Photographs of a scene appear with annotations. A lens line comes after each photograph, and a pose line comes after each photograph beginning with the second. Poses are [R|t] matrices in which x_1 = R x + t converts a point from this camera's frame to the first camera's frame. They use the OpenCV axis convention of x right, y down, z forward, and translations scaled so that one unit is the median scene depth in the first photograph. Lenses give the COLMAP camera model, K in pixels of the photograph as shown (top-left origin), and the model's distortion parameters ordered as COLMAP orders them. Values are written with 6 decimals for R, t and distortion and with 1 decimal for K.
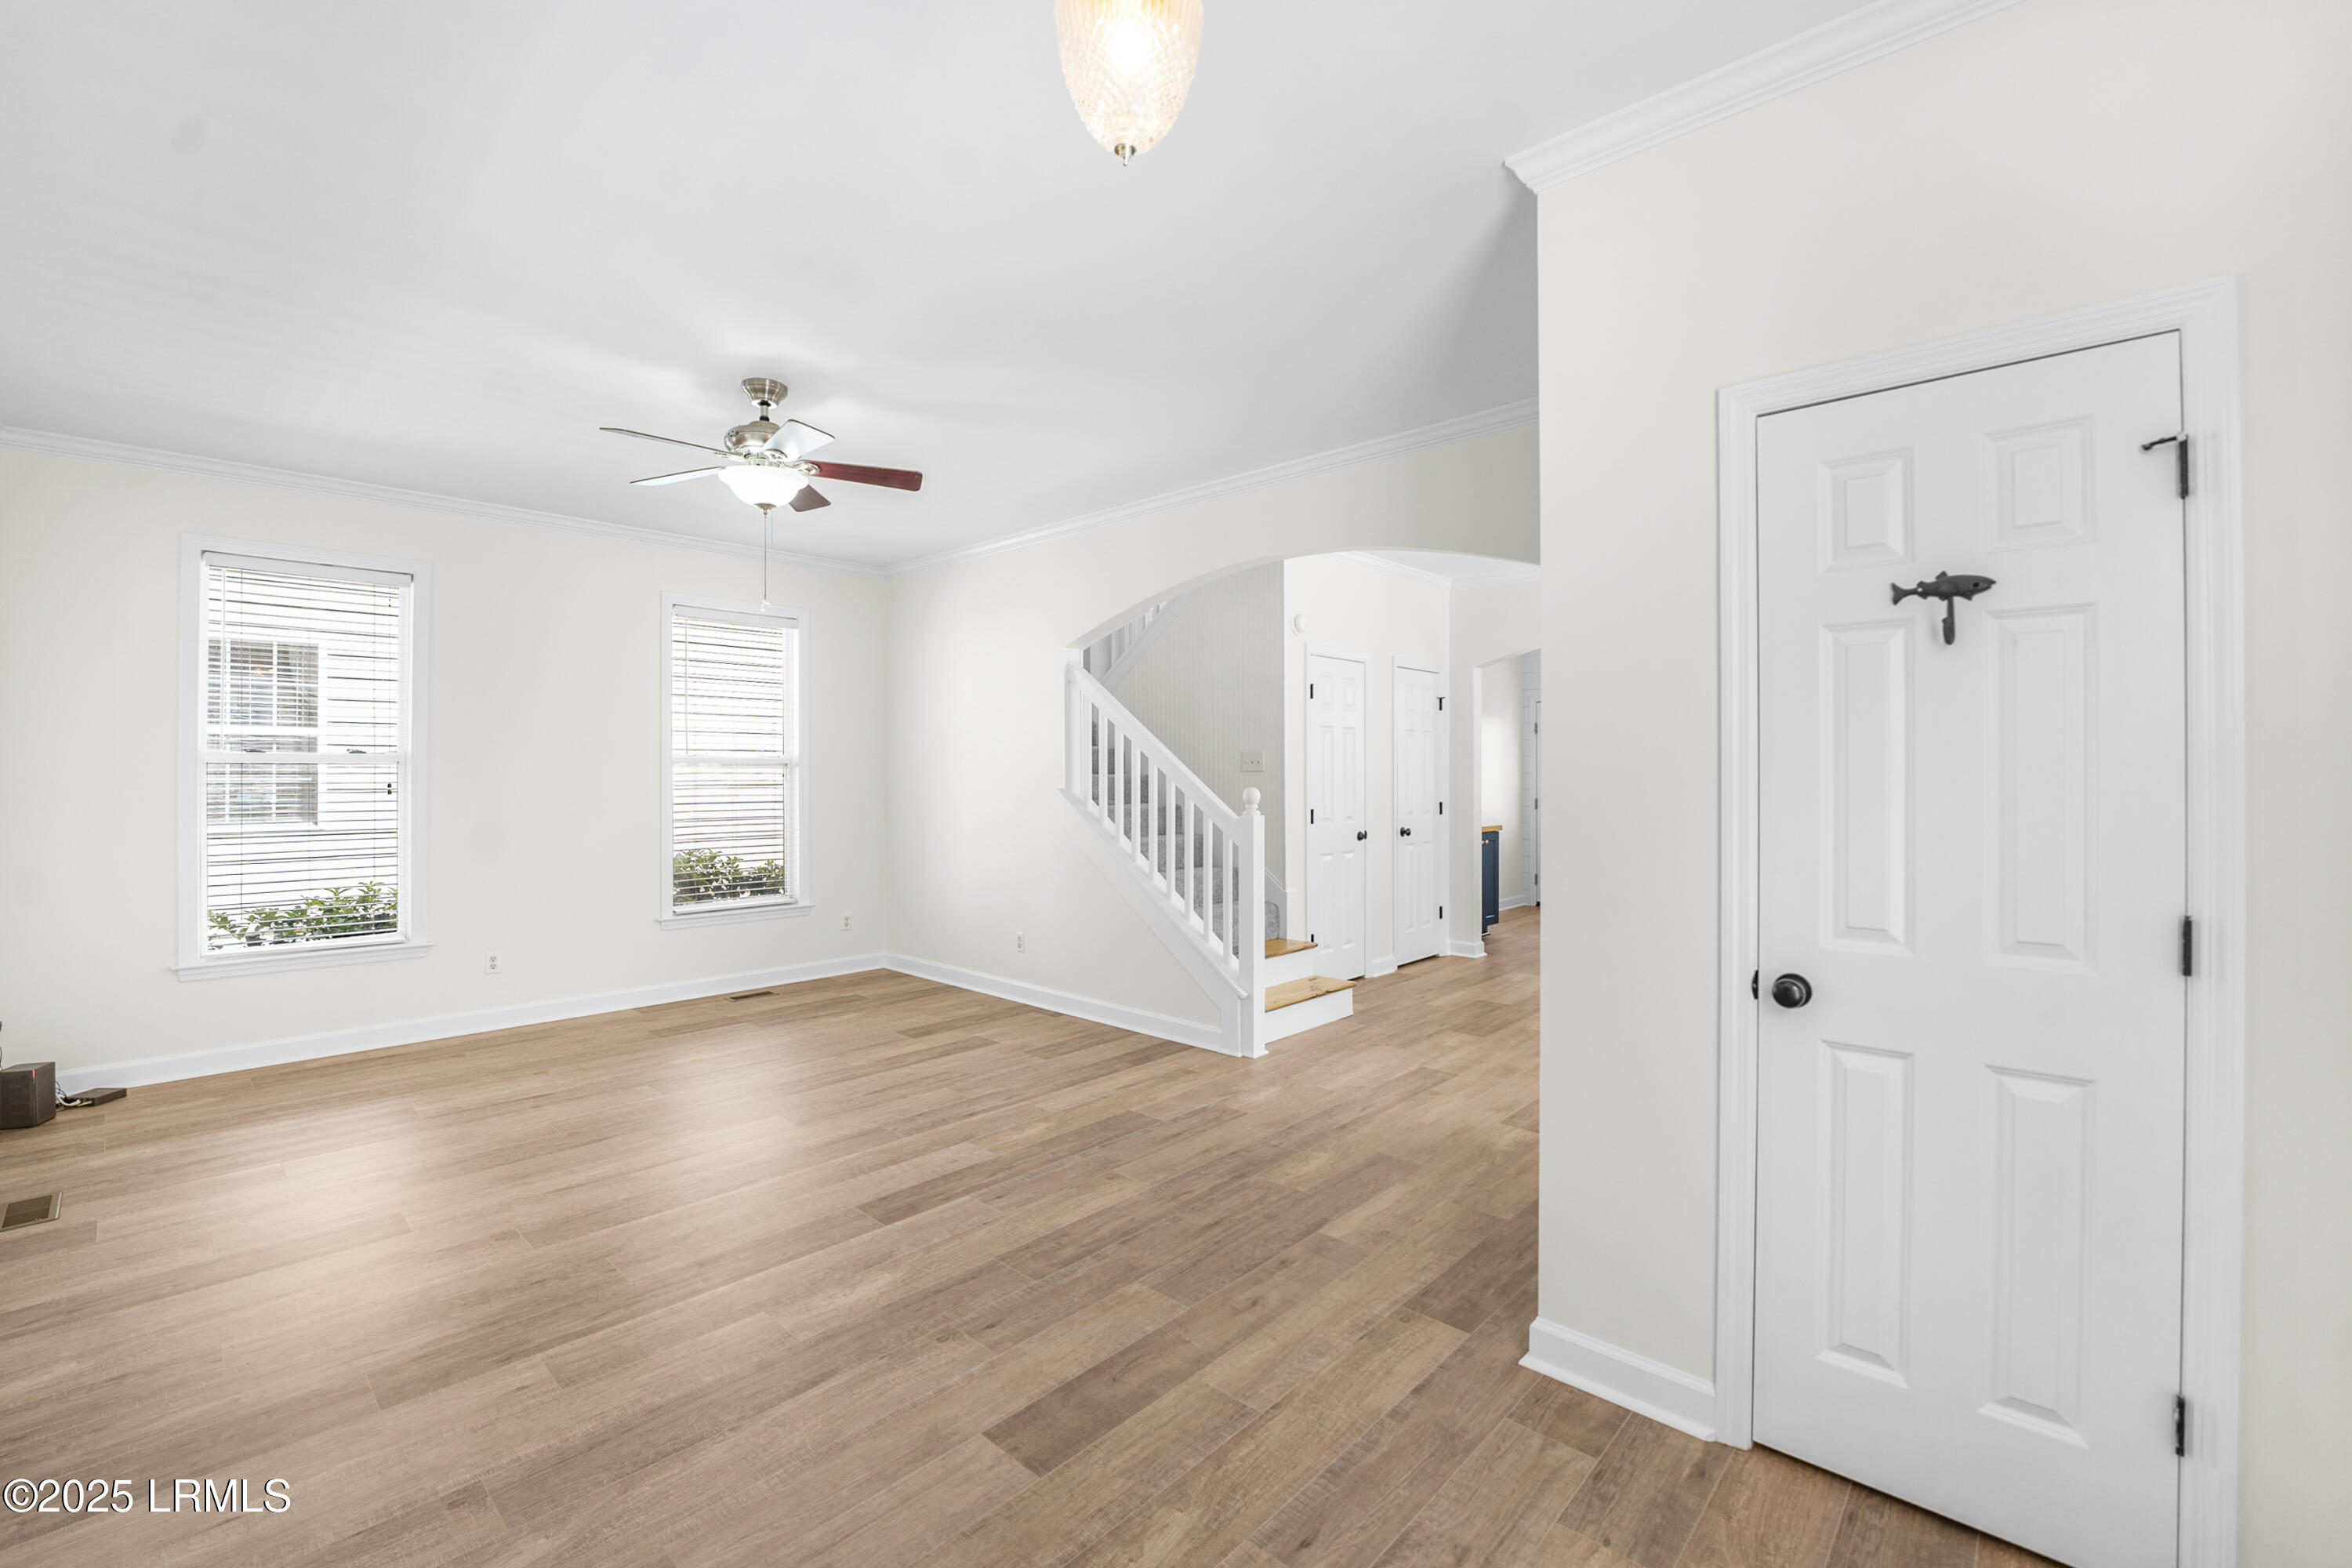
lens RADIAL K [[980.3, 0, 1144.1], [0, 980.3, 770.2], [0, 0, 1]] dist [-0.030250, 0.004596]
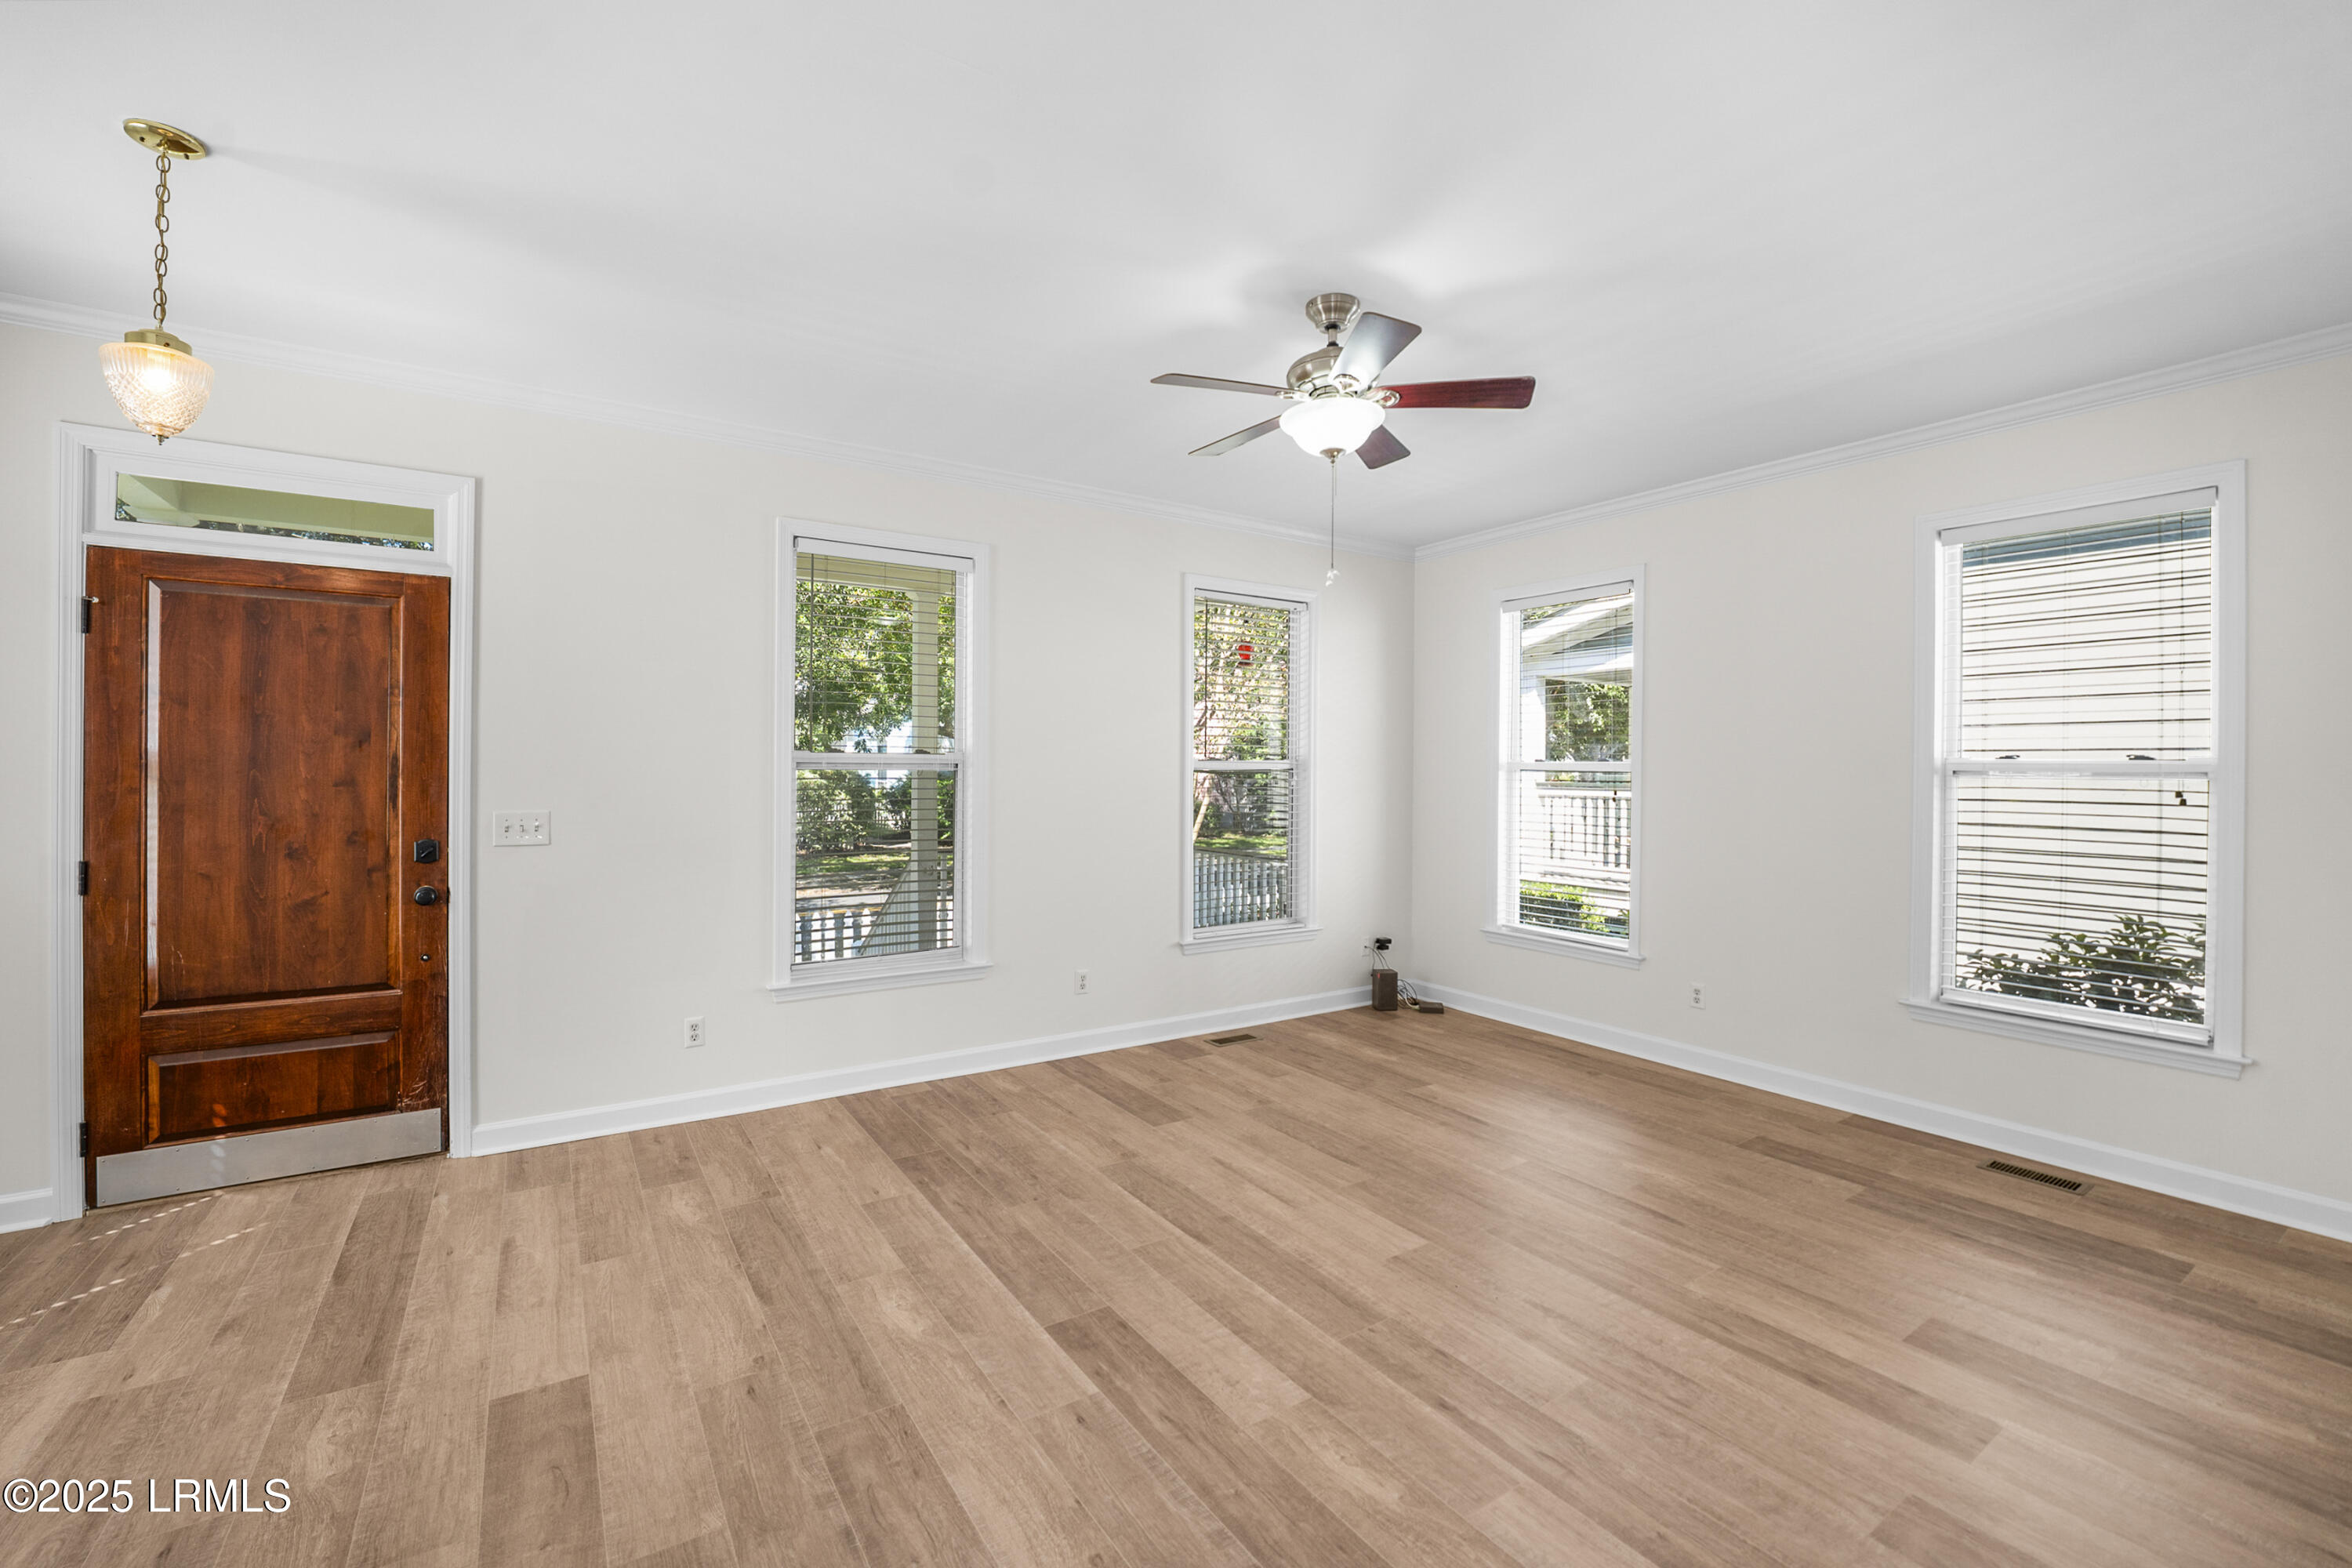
lens RADIAL K [[980.3, 0, 1187.8], [0, 980.3, 767.8], [0, 0, 1]] dist [-0.030250, 0.004596]
pose [[-0.214053, -0.002910, -0.976818, 0.386216], [-0.006374, 0.999978, -0.001582, -0.006375], [0.976801, 0.005887, -0.214067, 0.965117]]
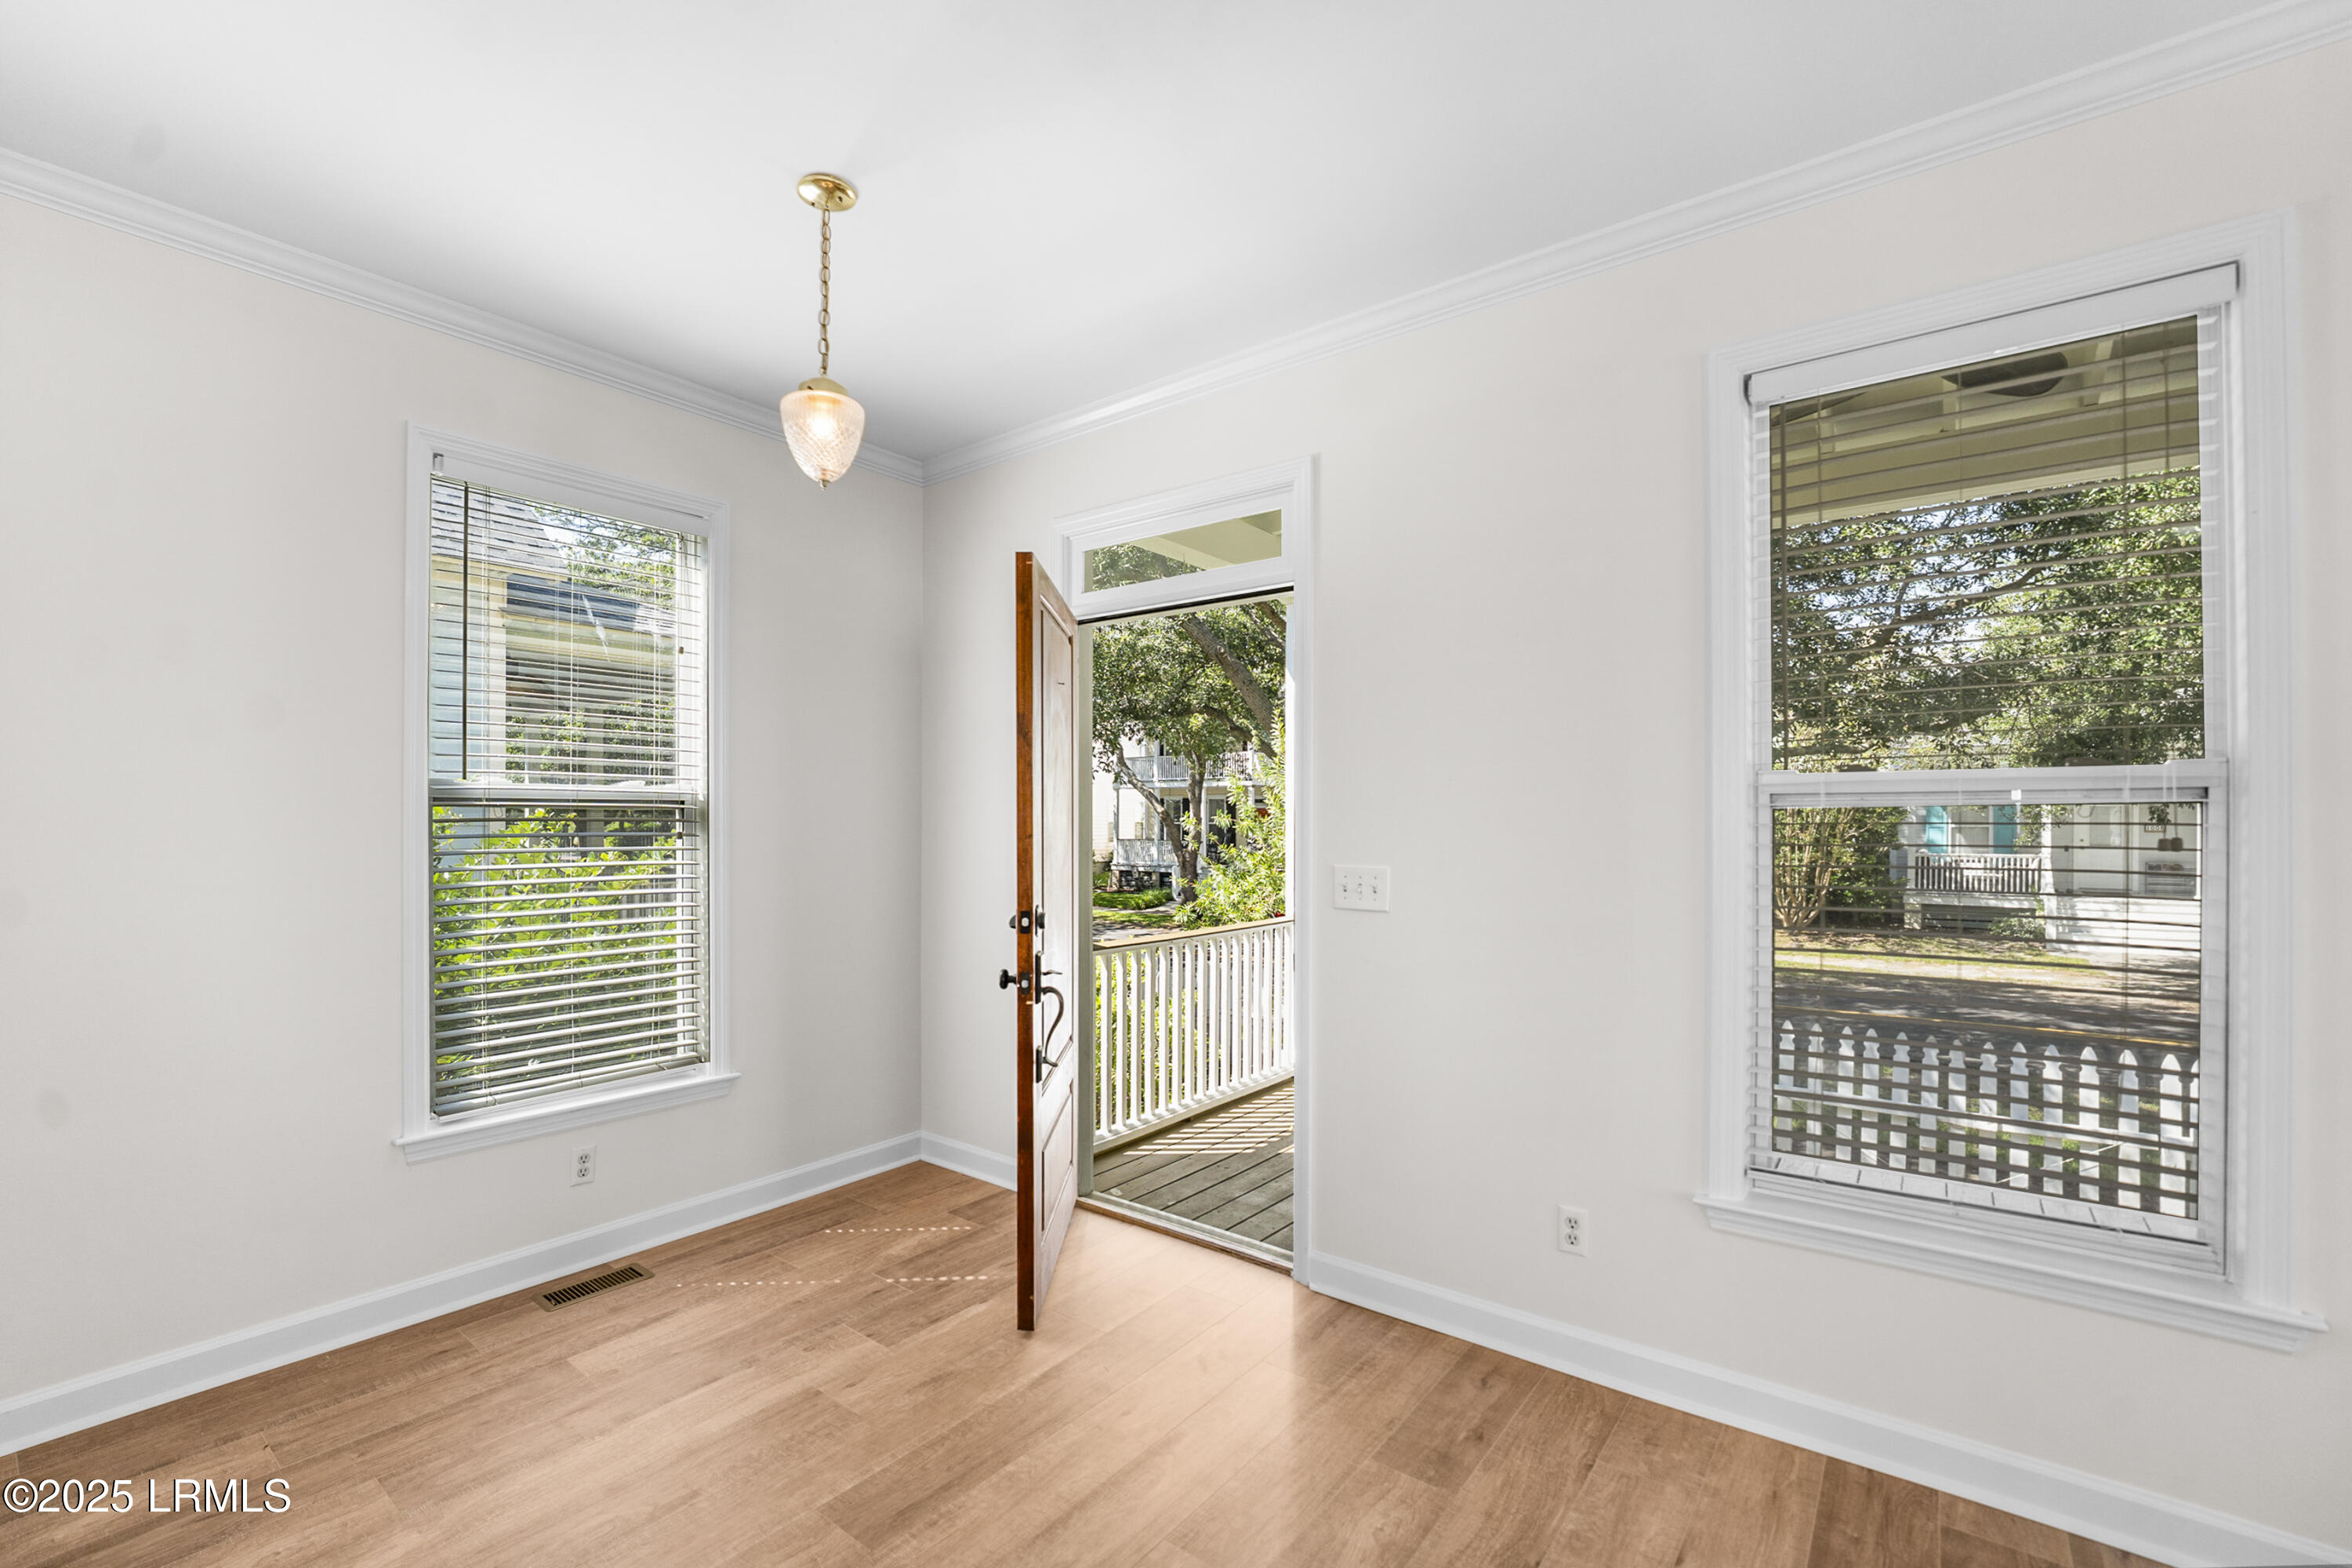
lens RADIAL K [[980.3, 0, 1149.8], [0, 980.3, 820.1], [0, 0, 1]] dist [-0.030250, 0.004596]
pose [[-0.996156, -0.000120, -0.087602, -0.142646], [0.000014, 0.999999, -0.001528, 0.005058], [0.087602, -0.001523, -0.996154, 0.857579]]
